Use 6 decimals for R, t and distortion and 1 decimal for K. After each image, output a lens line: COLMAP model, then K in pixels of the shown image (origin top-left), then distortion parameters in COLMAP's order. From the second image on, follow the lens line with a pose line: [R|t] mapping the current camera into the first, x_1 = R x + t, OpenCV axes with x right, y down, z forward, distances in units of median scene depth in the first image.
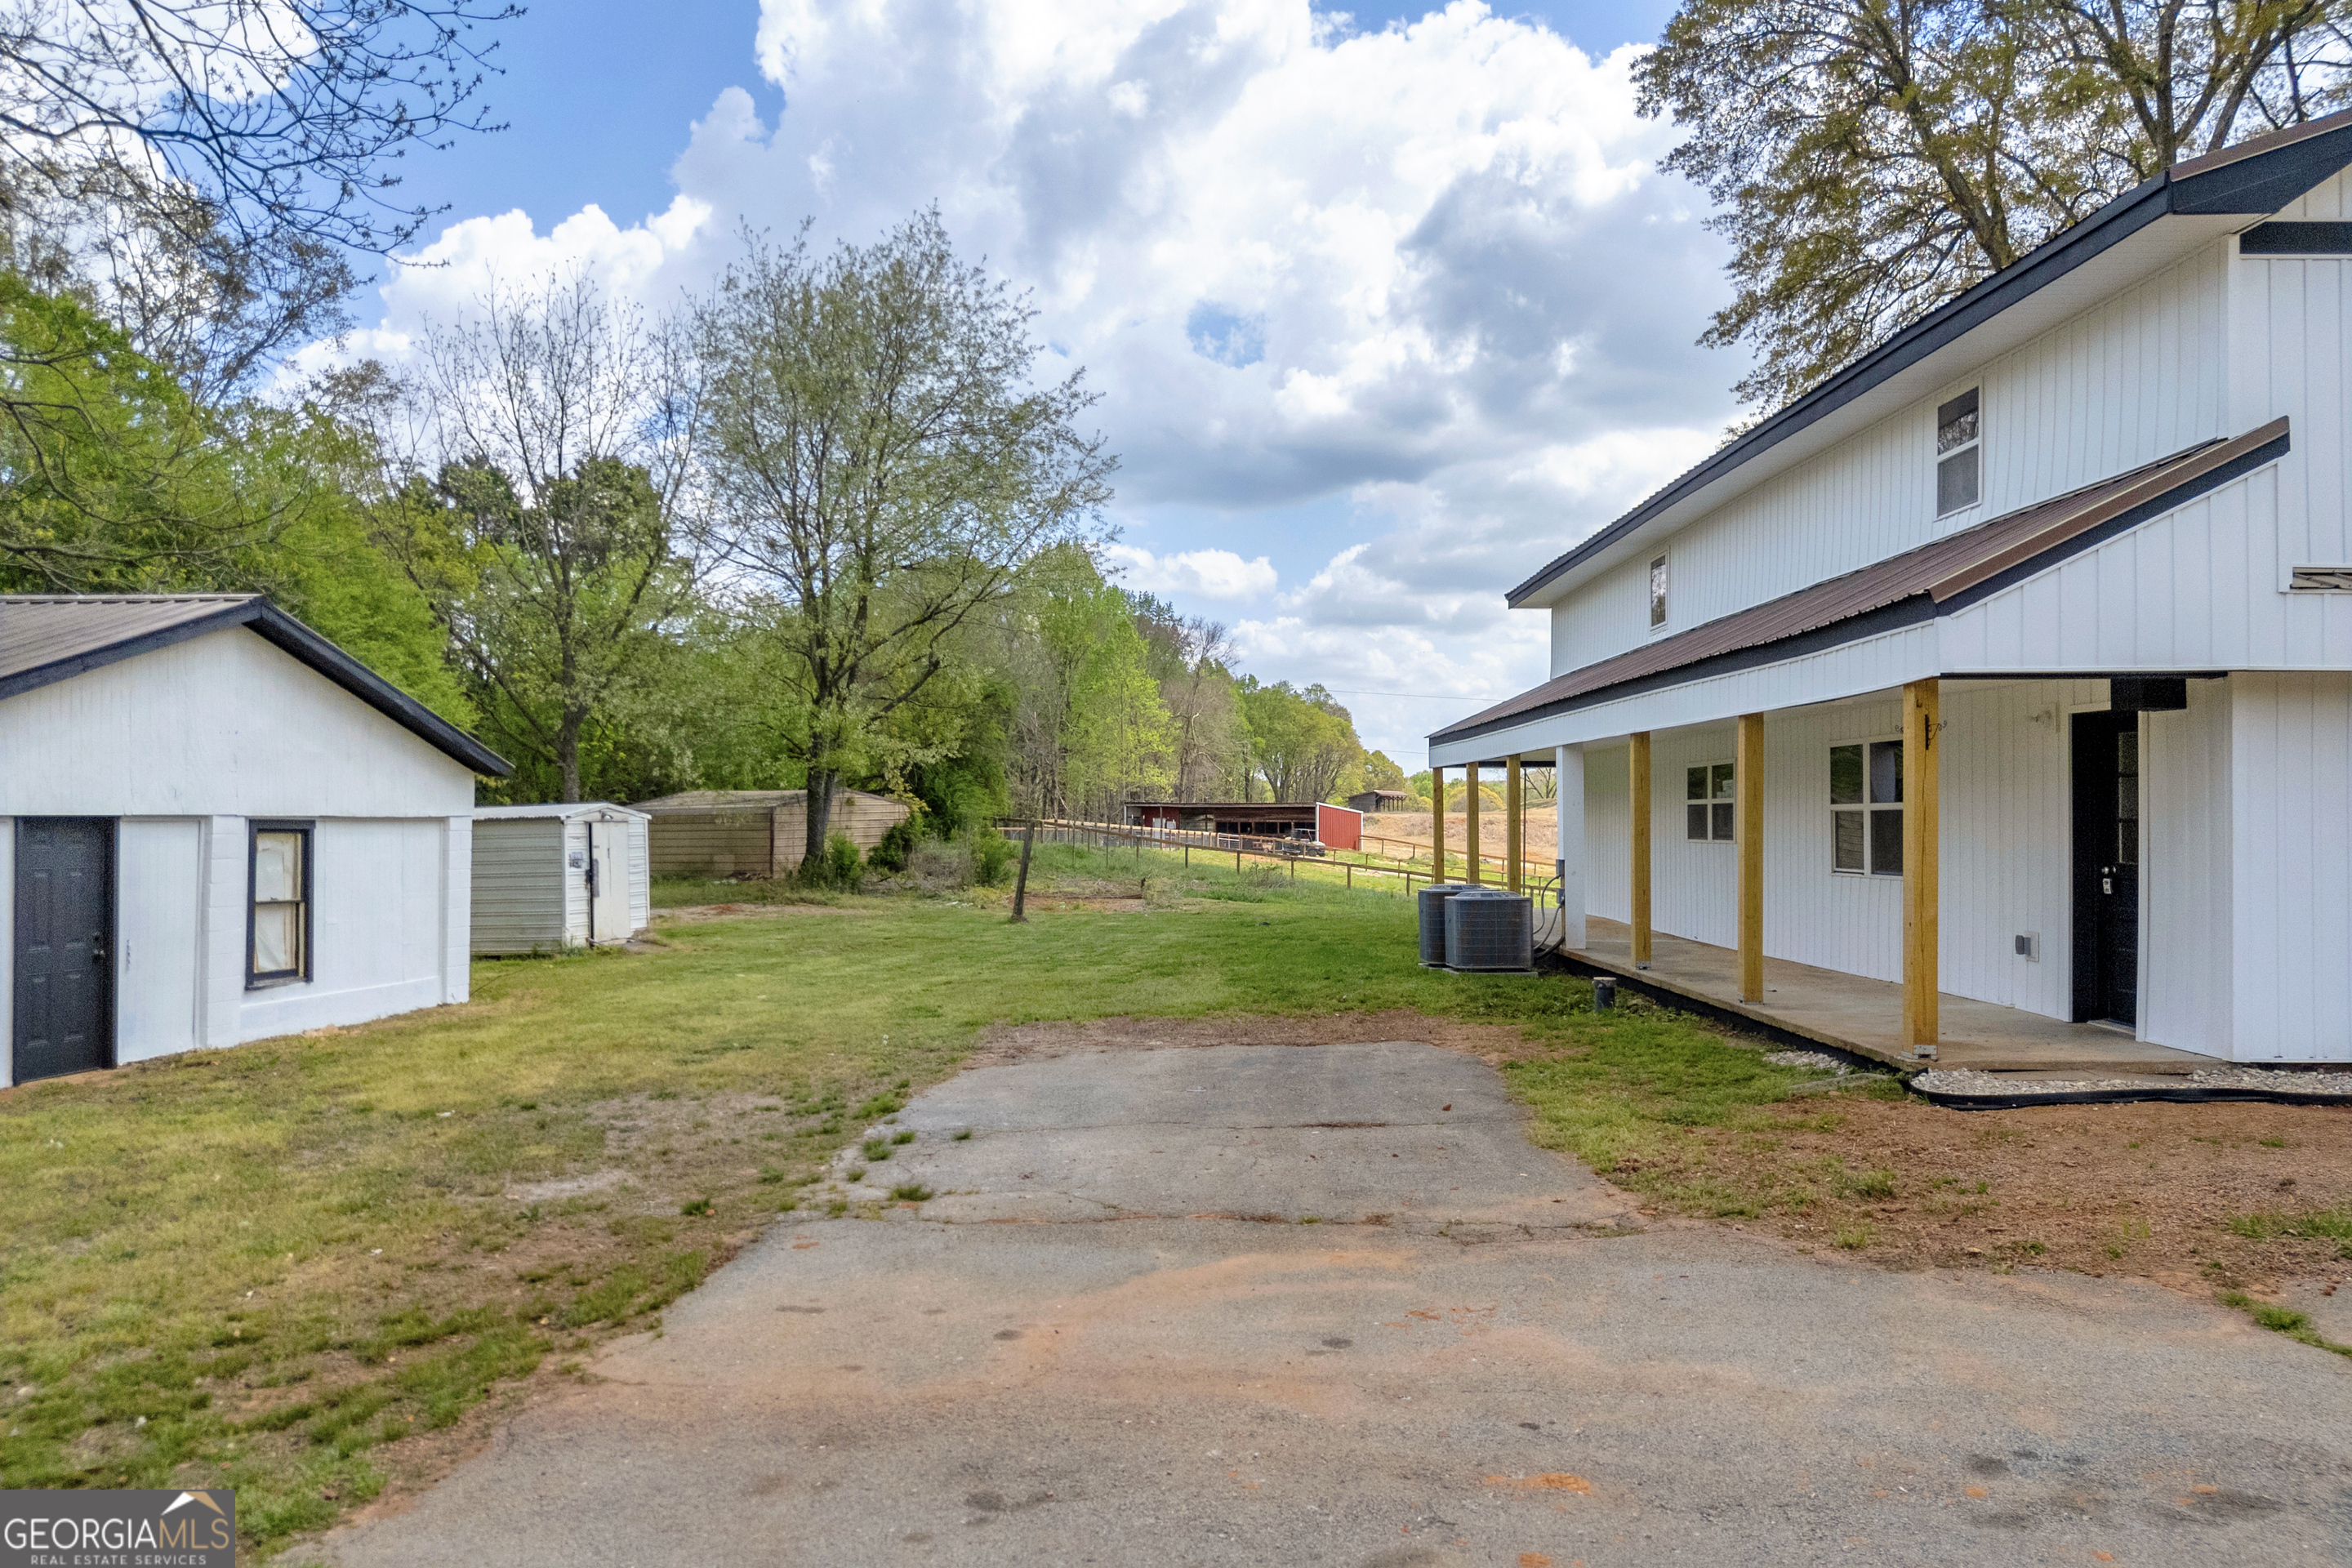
lens RADIAL K [[1765.9, 0, 1176.0], [0, 1765.9, 784.0], [0, 0, 1]] dist [0.102215, -0.102461]
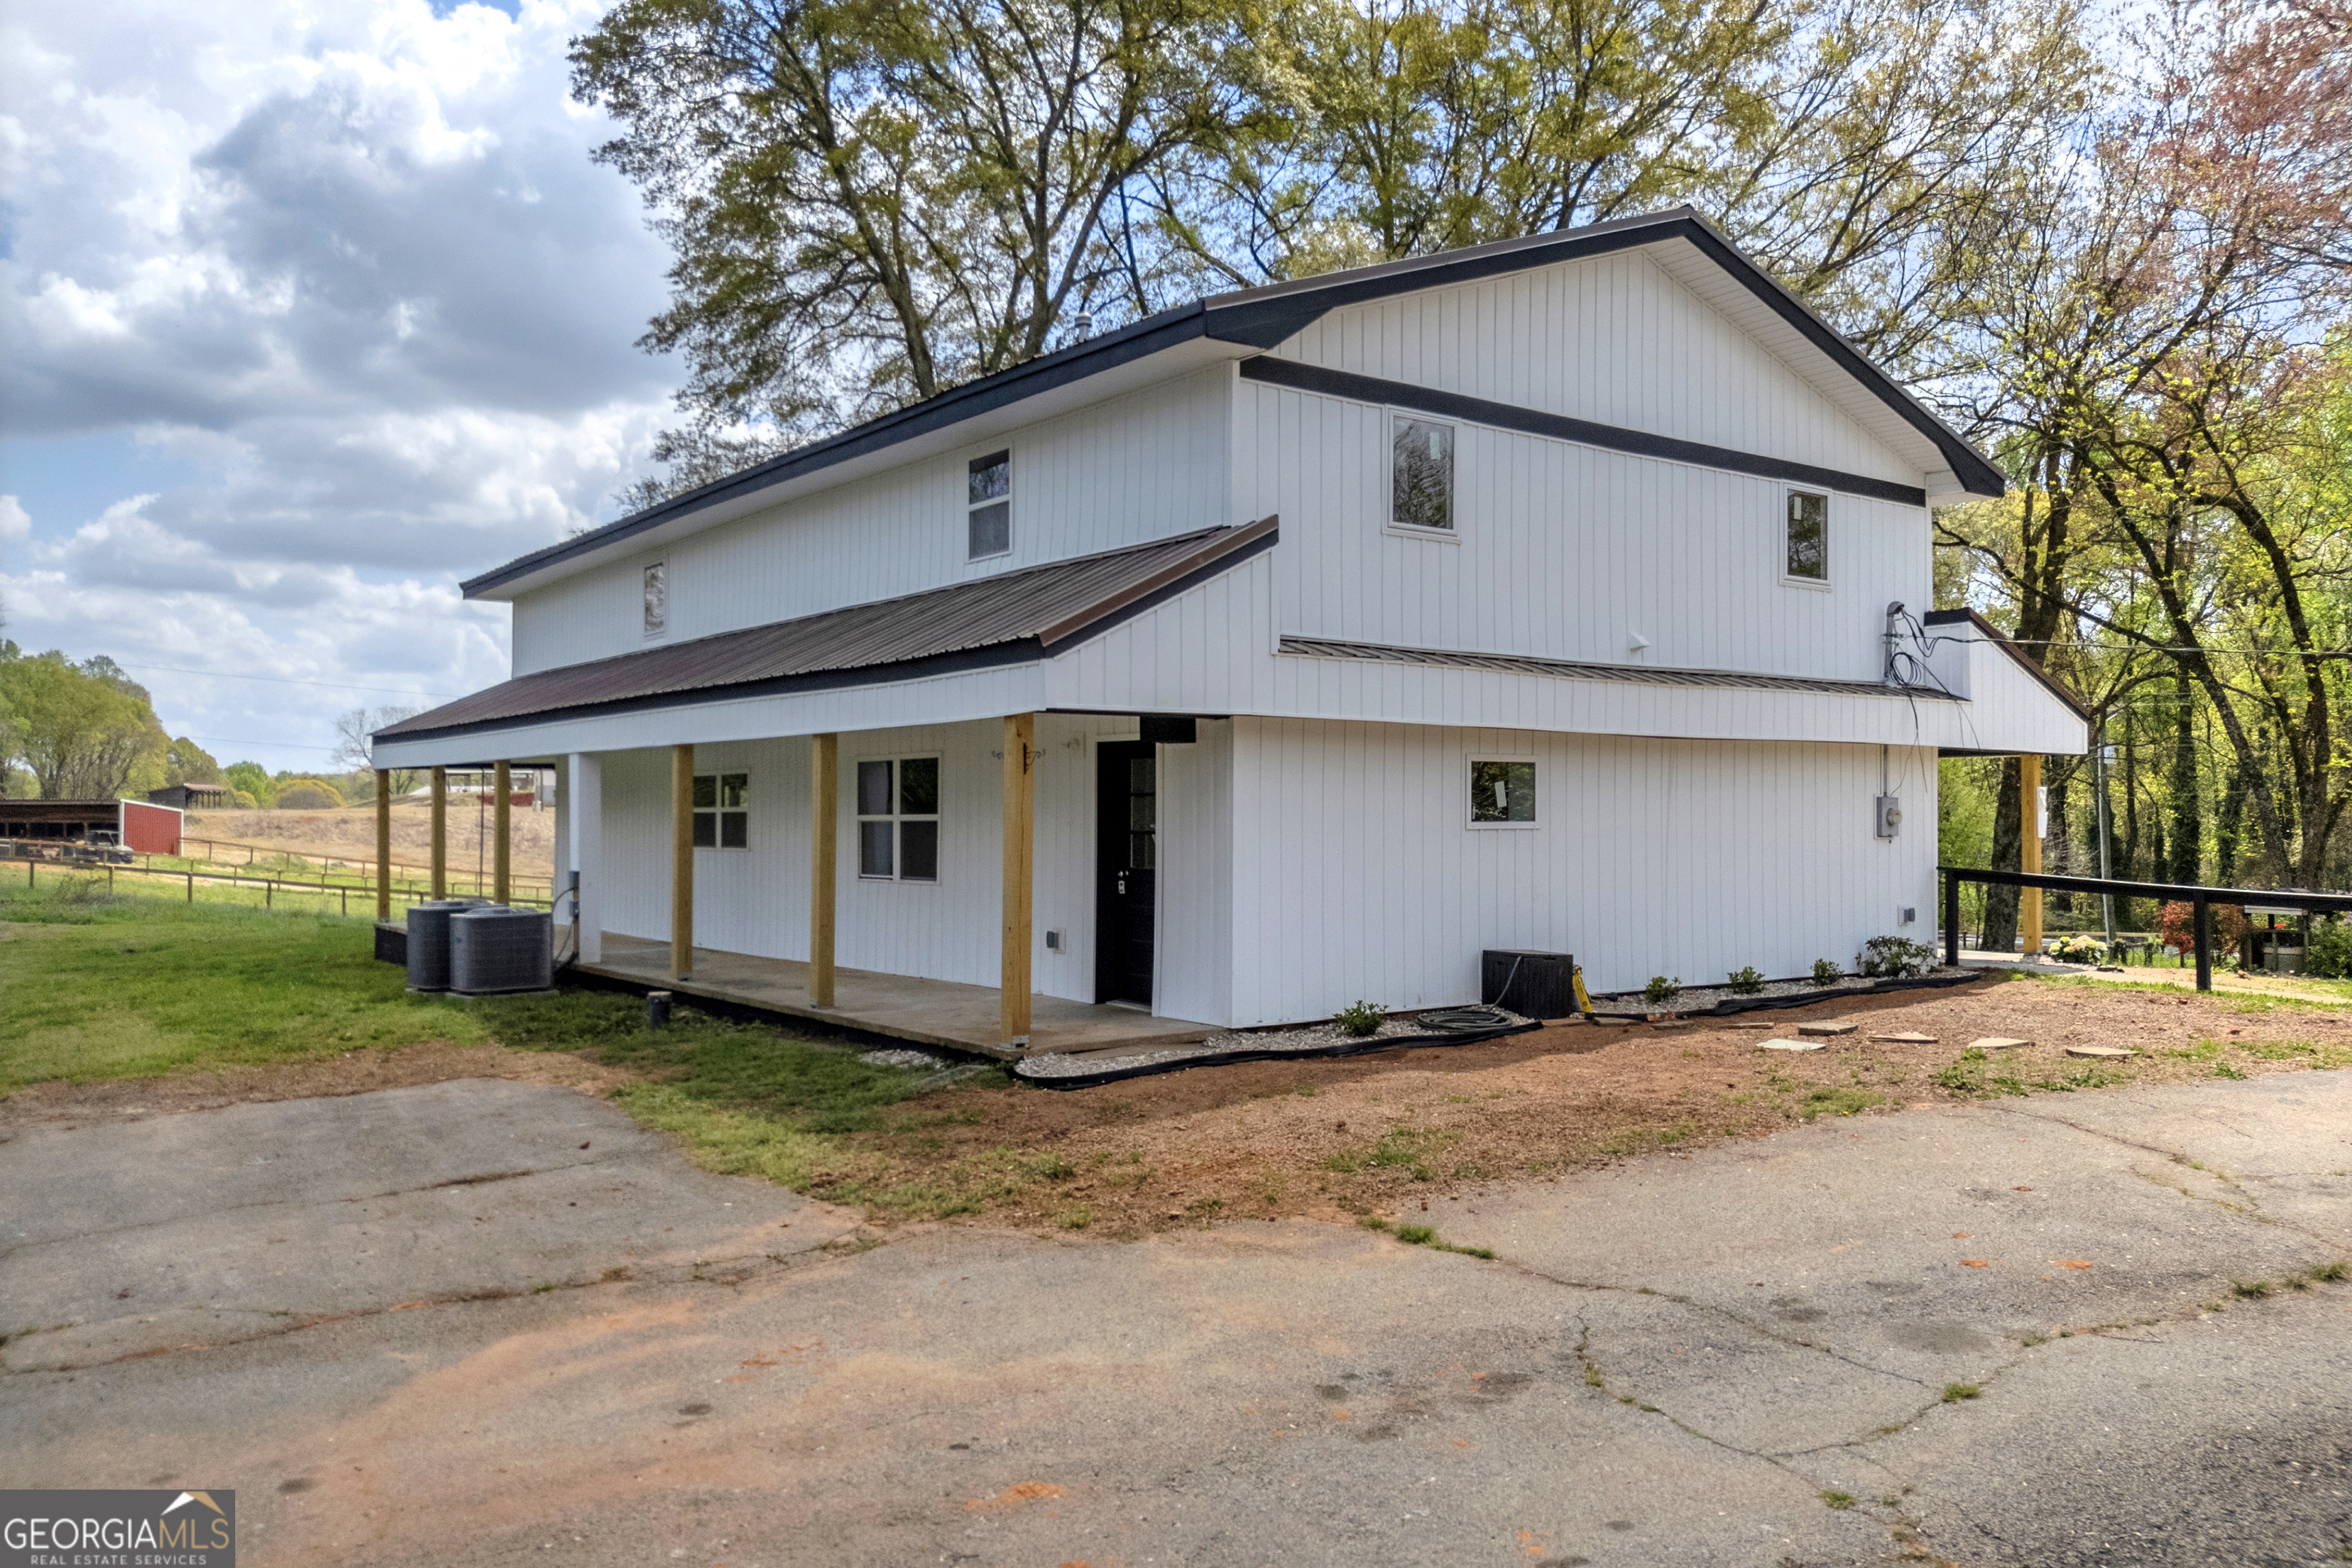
lens RADIAL K [[1765.9, 0, 1176.0], [0, 1765.9, 784.0], [0, 0, 1]] dist [0.102215, -0.102461]
pose [[0.804955, 0.006282, 0.593303, -0.110987], [-0.008858, 0.999960, 0.001431, -0.010369], [-0.593270, -0.006408, 0.804978, 0.030696]]
